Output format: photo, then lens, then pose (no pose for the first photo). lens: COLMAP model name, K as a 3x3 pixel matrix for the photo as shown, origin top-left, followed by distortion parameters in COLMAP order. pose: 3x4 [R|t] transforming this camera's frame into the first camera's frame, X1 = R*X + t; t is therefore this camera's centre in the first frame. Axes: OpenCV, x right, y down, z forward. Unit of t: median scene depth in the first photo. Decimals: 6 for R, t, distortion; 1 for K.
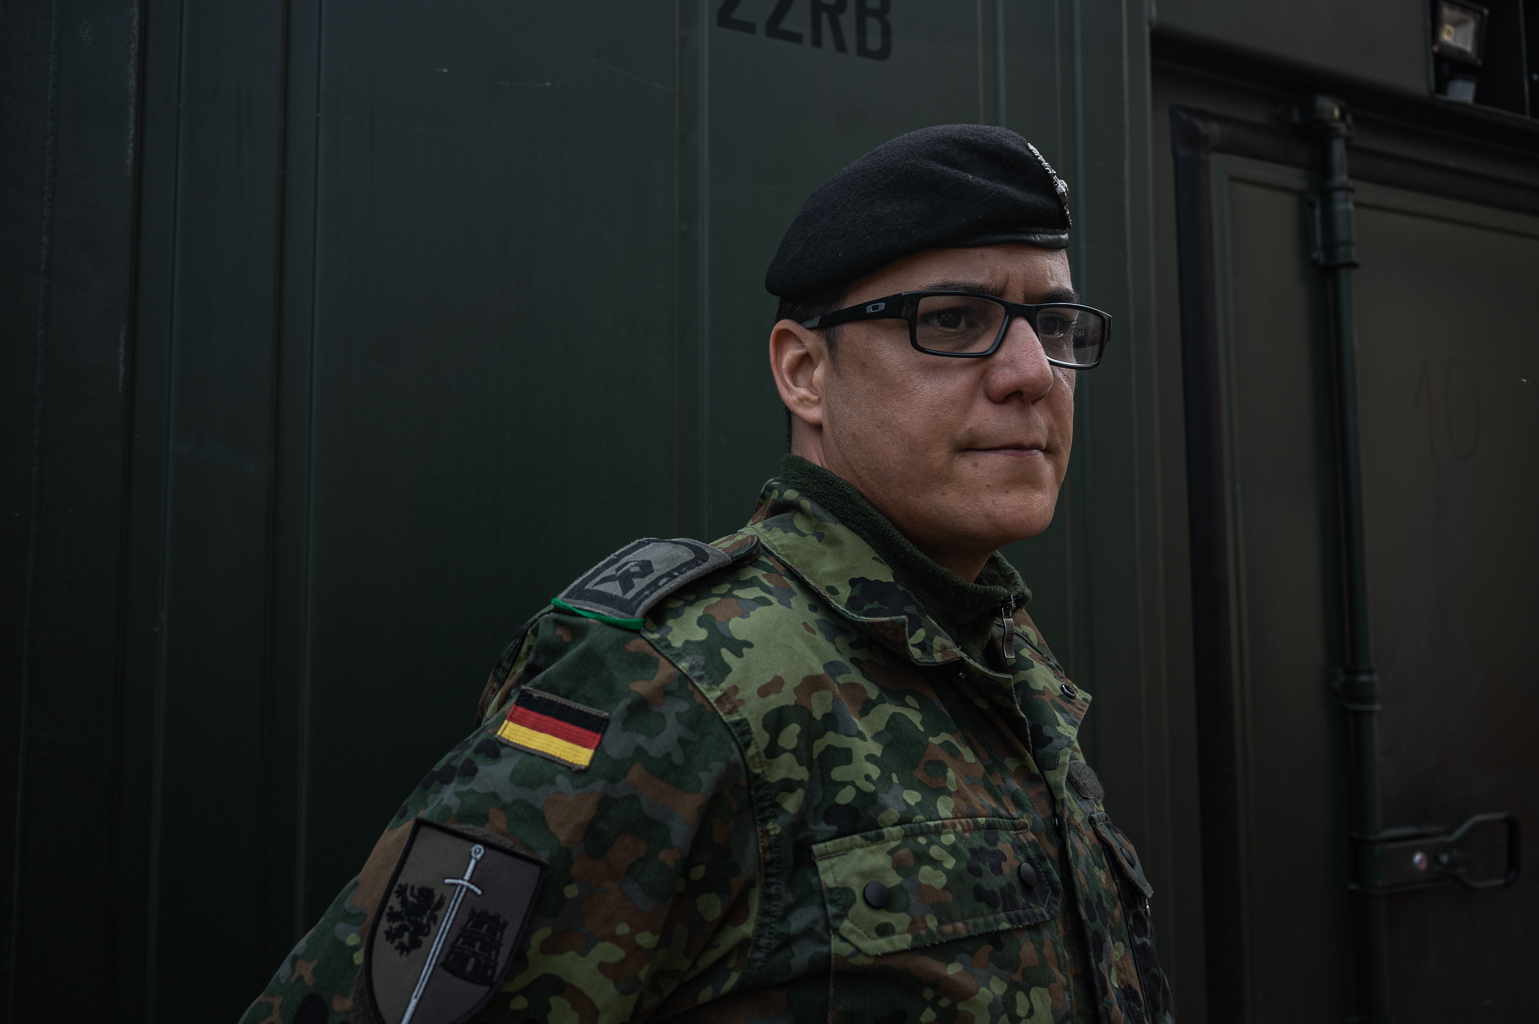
lens RADIAL K [[1321.6, 0, 769.5], [0, 1321.6, 512.0], [0, 0, 1]] dist [0.086244, 0.000574]
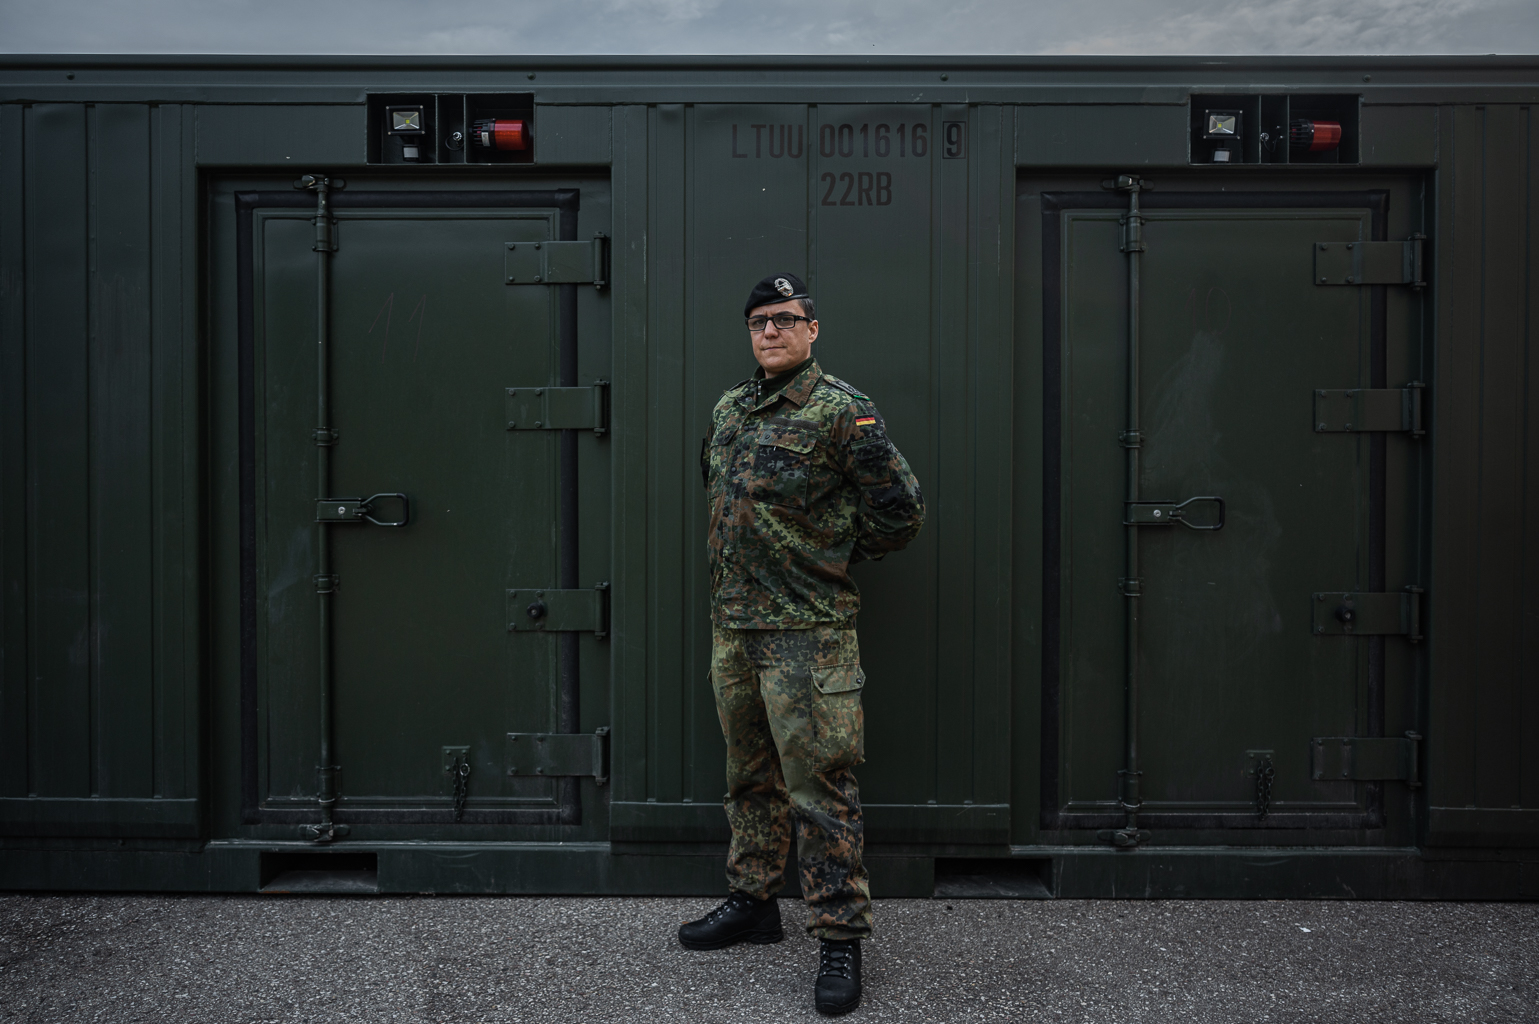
lens RADIAL K [[1321.6, 0, 769.5], [0, 1321.6, 512.0], [0, 0, 1]] dist [0.086244, 0.000574]
pose [[0.859505, 0.014192, -0.510930, 1.085127], [0.022900, 0.997541, 0.066232, 0.091841], [0.510614, -0.068627, 0.857067, -1.285225]]
